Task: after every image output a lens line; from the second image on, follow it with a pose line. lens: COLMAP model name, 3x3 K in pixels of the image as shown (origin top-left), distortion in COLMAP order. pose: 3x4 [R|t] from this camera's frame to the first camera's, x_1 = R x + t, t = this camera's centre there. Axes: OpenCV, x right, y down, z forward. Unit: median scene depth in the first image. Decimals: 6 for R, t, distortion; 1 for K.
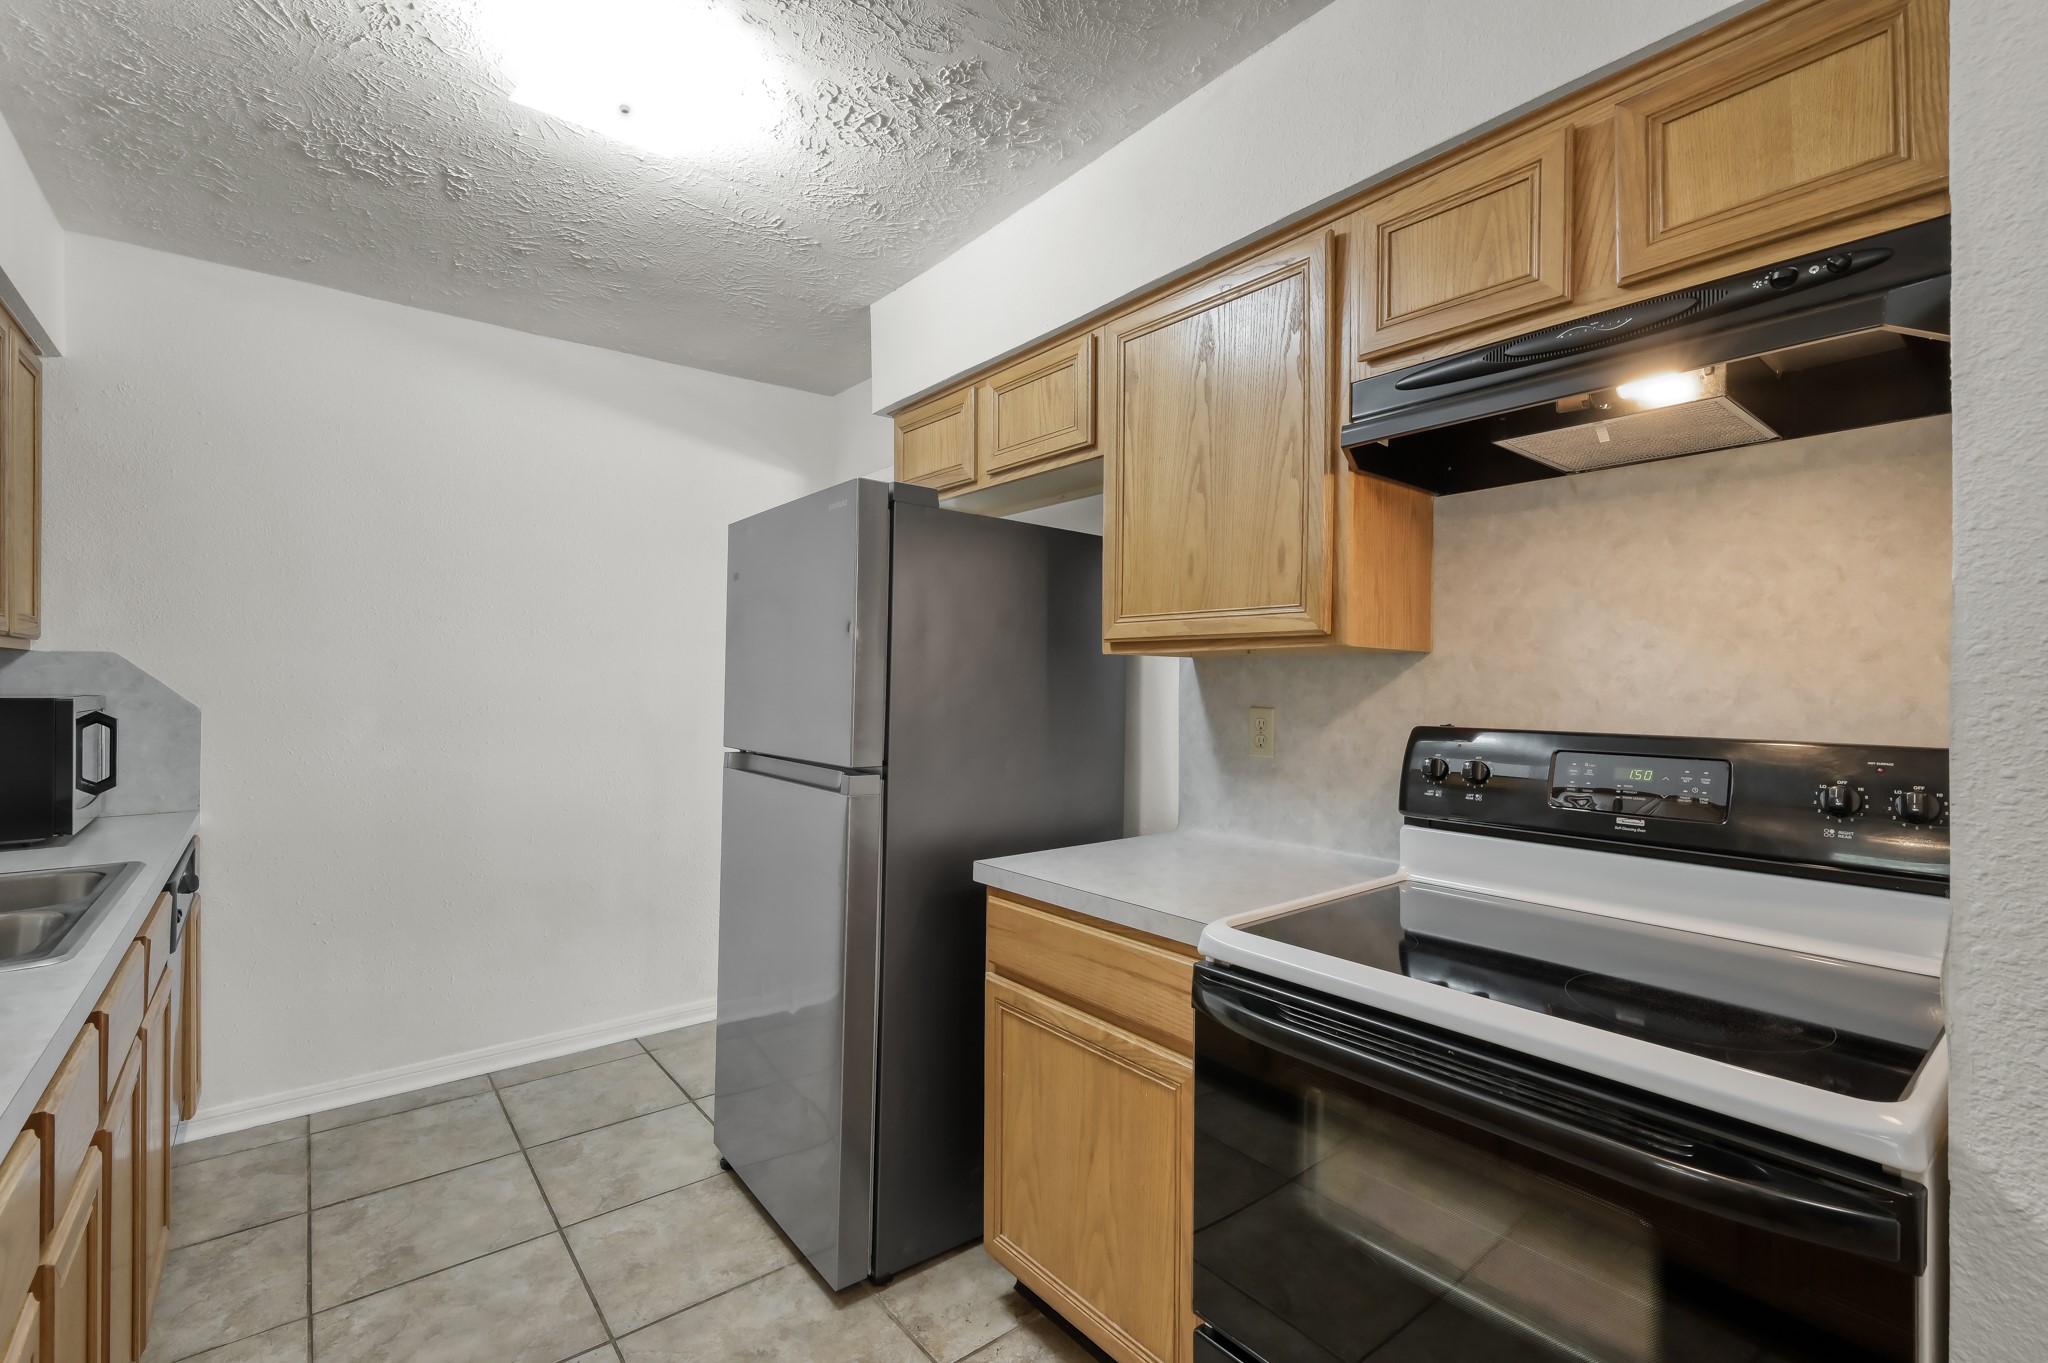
lens RADIAL K [[903.2, 0, 1025.4], [0, 903.2, 677.3], [0, 0, 1]] dist [0.000014, -0.000082]
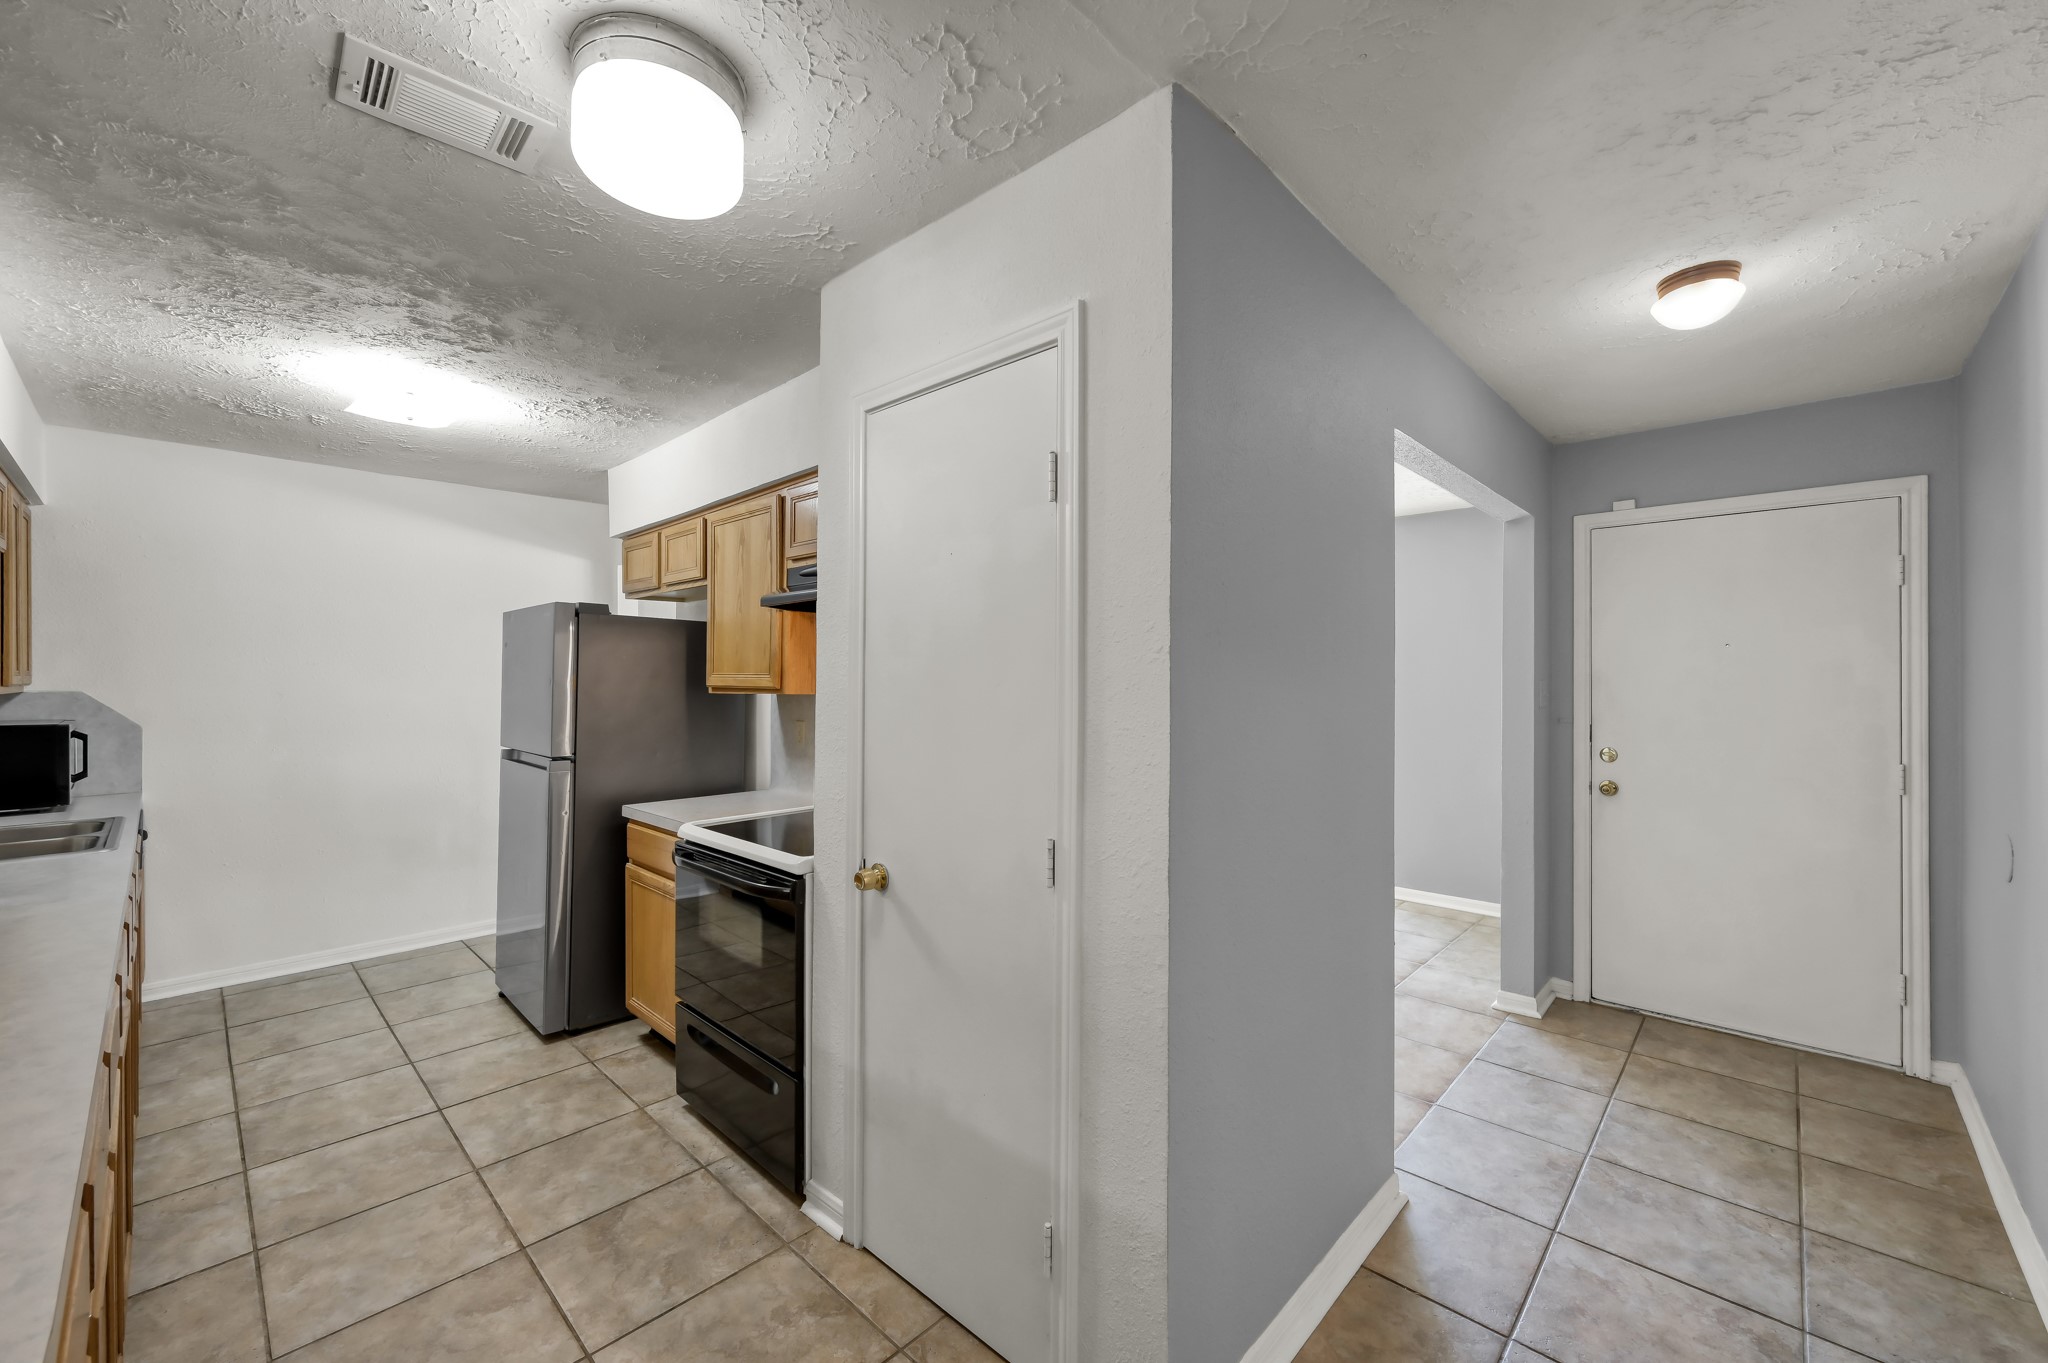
lens RADIAL K [[809.5, 0, 1025.2], [0, 809.5, 677.4], [0, 0, 1]] dist [-0.001272, 0.000333]
pose [[0.991330, -0.004378, 0.131324, 0.528546], [0.003877, 0.999984, 0.004070, -0.064136], [-0.131339, -0.003525, 0.991331, -0.744839]]
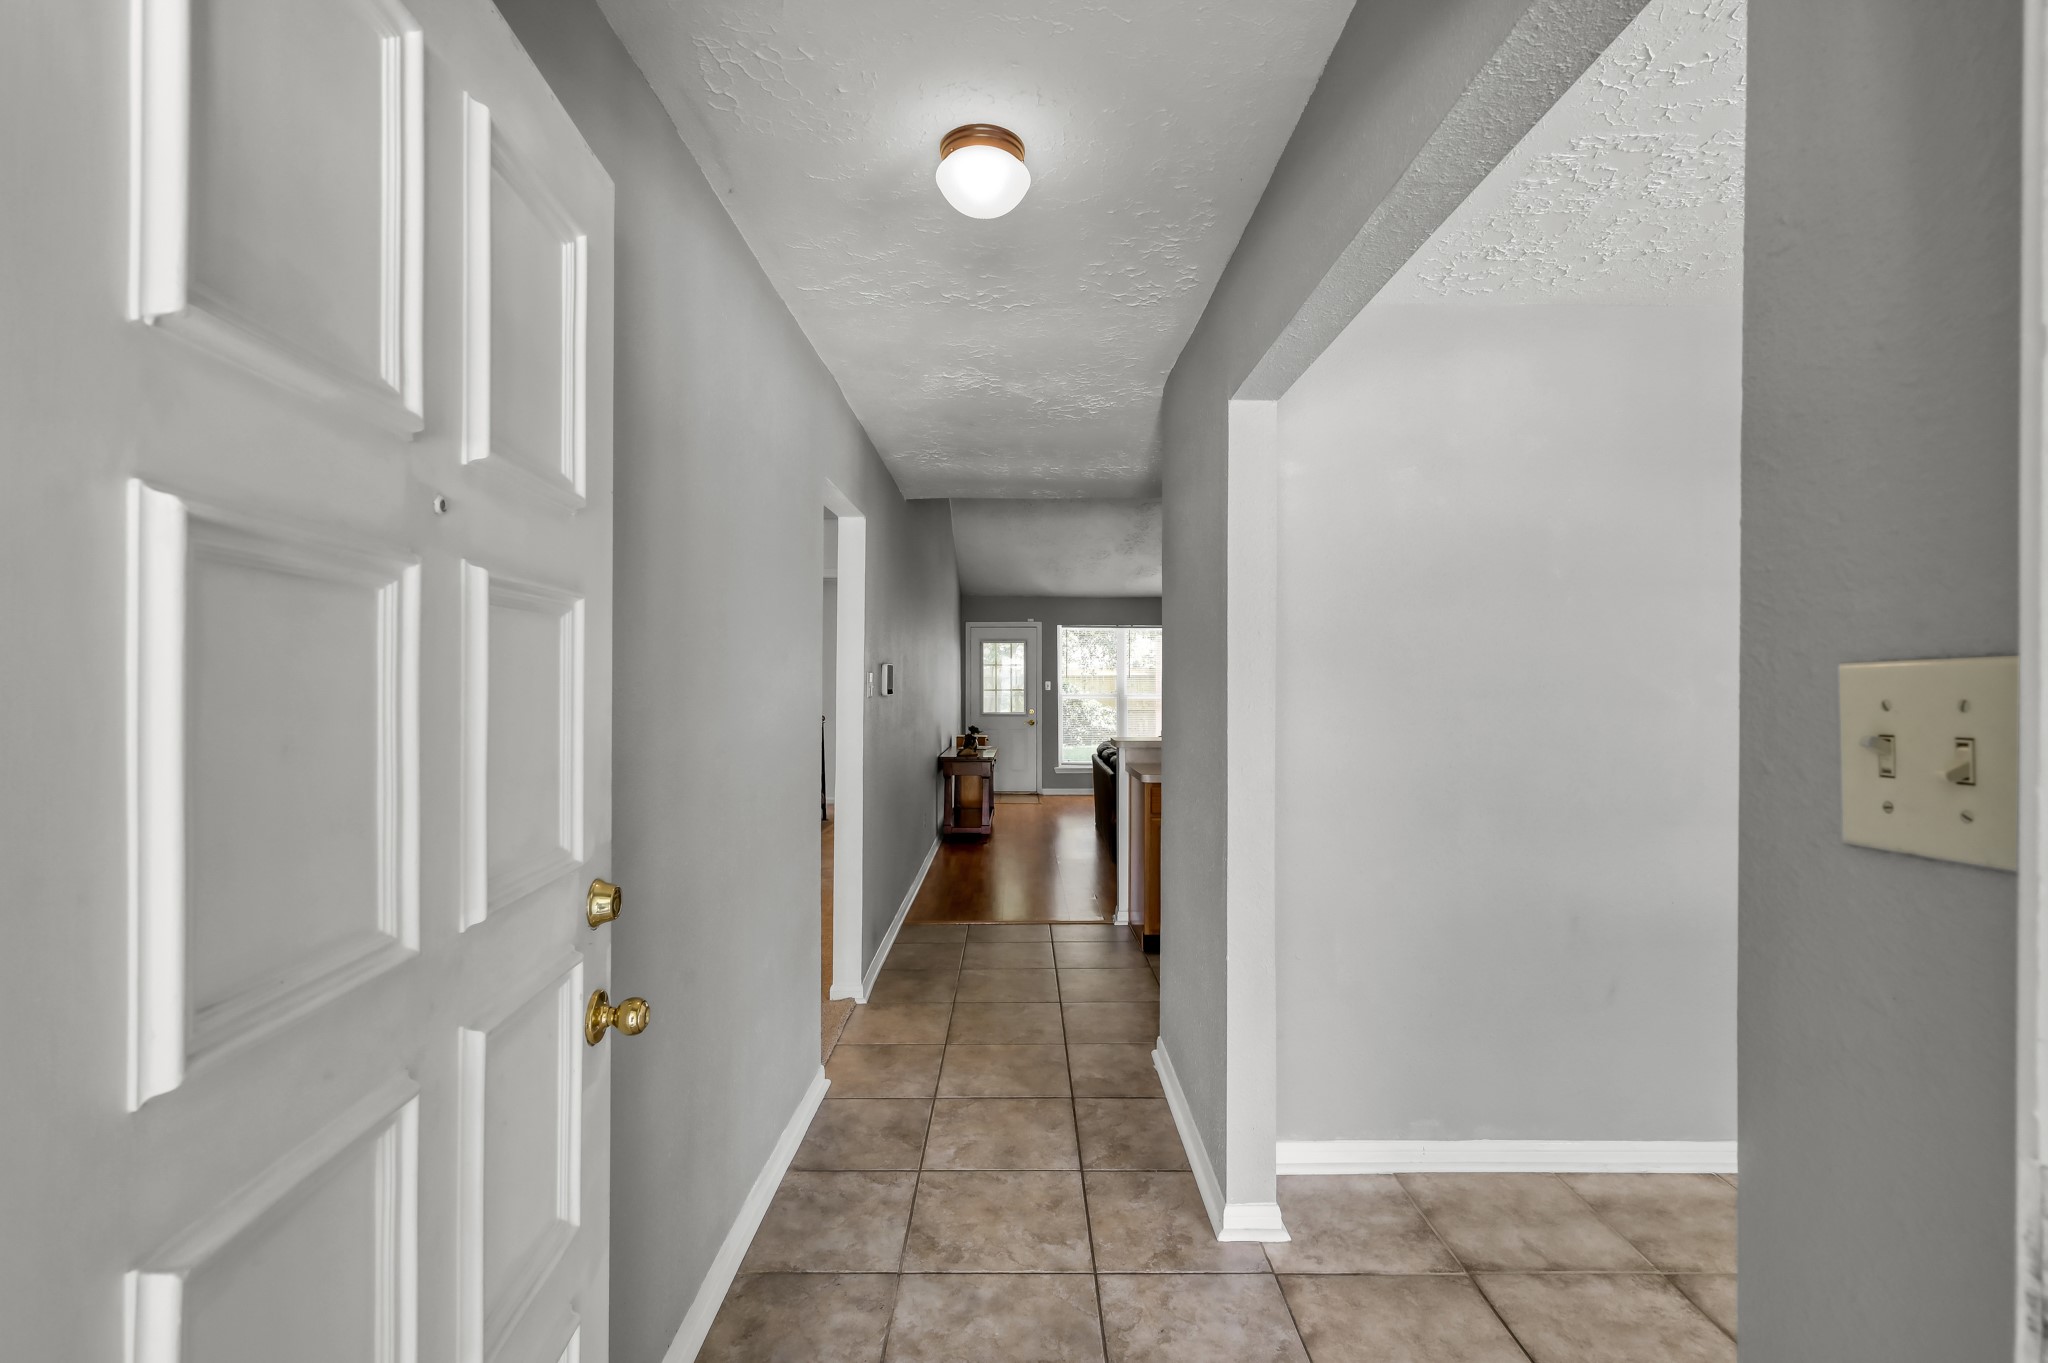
lens RADIAL K [[923.9, 0, 1024.0], [0, 923.9, 681.5], [0, 0, 1]] dist [0.001391, 0.000218]
pose [[-0.626448, -0.005143, -0.779446, 2.255691], [0.000109, 0.999978, -0.006686, -0.034922], [0.779463, -0.004274, -0.626433, 0.825867]]
